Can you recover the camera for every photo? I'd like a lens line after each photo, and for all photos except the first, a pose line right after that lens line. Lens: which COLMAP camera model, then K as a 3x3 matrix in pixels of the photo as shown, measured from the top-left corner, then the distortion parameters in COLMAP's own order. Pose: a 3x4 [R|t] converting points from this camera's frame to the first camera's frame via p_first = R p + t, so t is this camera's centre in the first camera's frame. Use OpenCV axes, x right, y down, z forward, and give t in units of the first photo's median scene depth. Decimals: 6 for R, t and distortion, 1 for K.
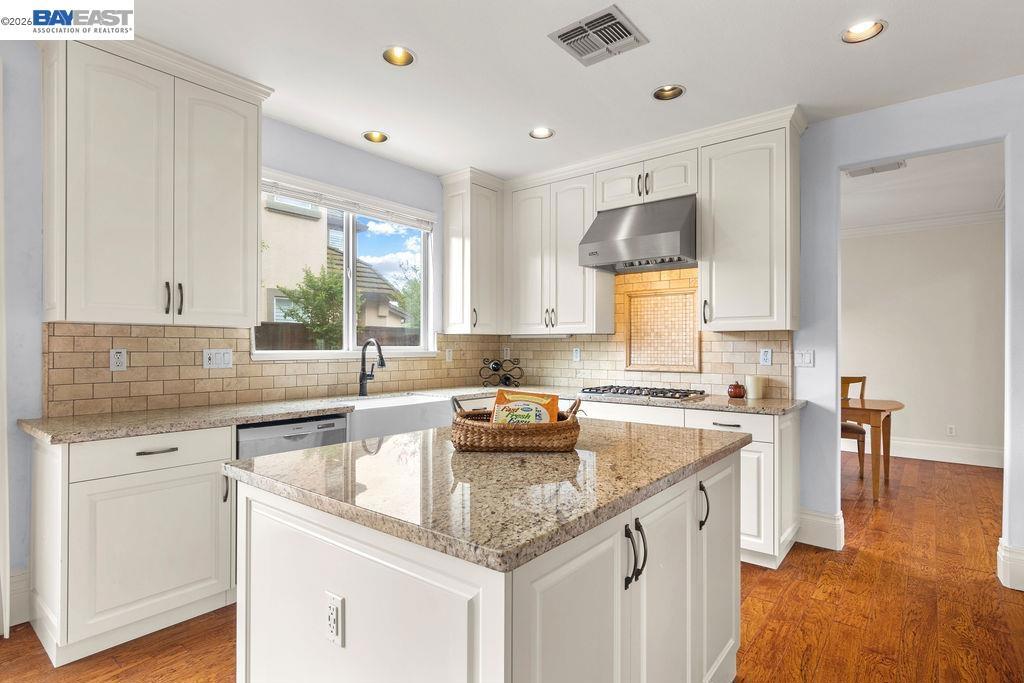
lens RADIAL K [[522.9, 0, 511.0], [0, 522.9, 344.4], [0, 0, 1]] dist [-0.002805, 0.001206]
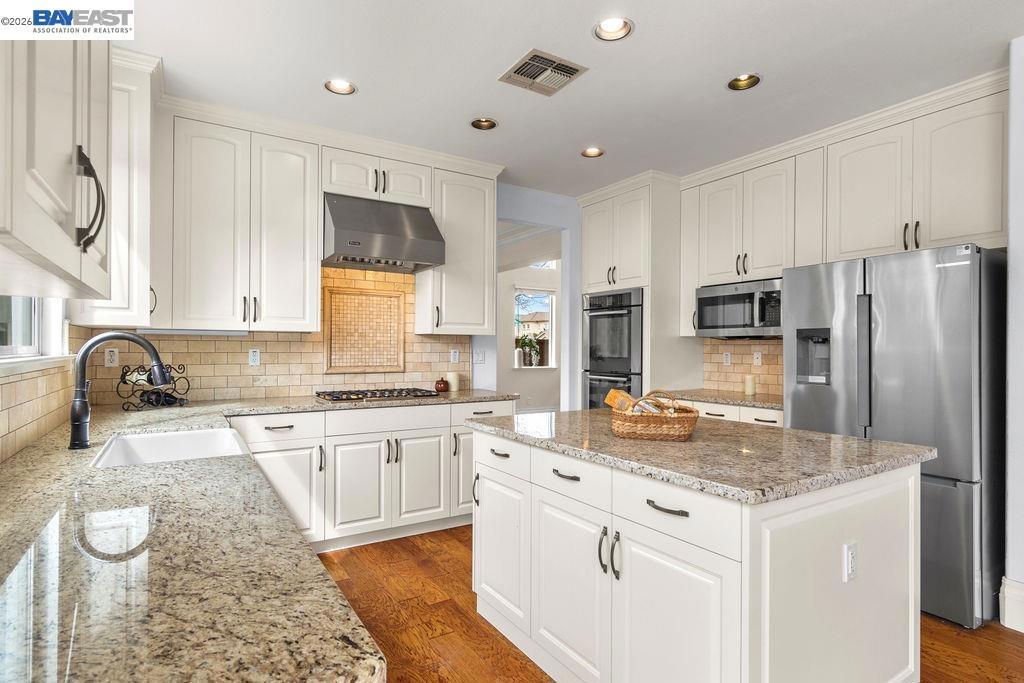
lens RADIAL K [[522.9, 0, 512.4], [0, 522.9, 346.2], [0, 0, 1]] dist [-0.002805, 0.001206]
pose [[0.323601, 0.001610, 0.946192, -0.561190], [-0.011231, 0.999935, 0.002140, -0.003417], [-0.946127, -0.011319, 0.323598, 0.428330]]
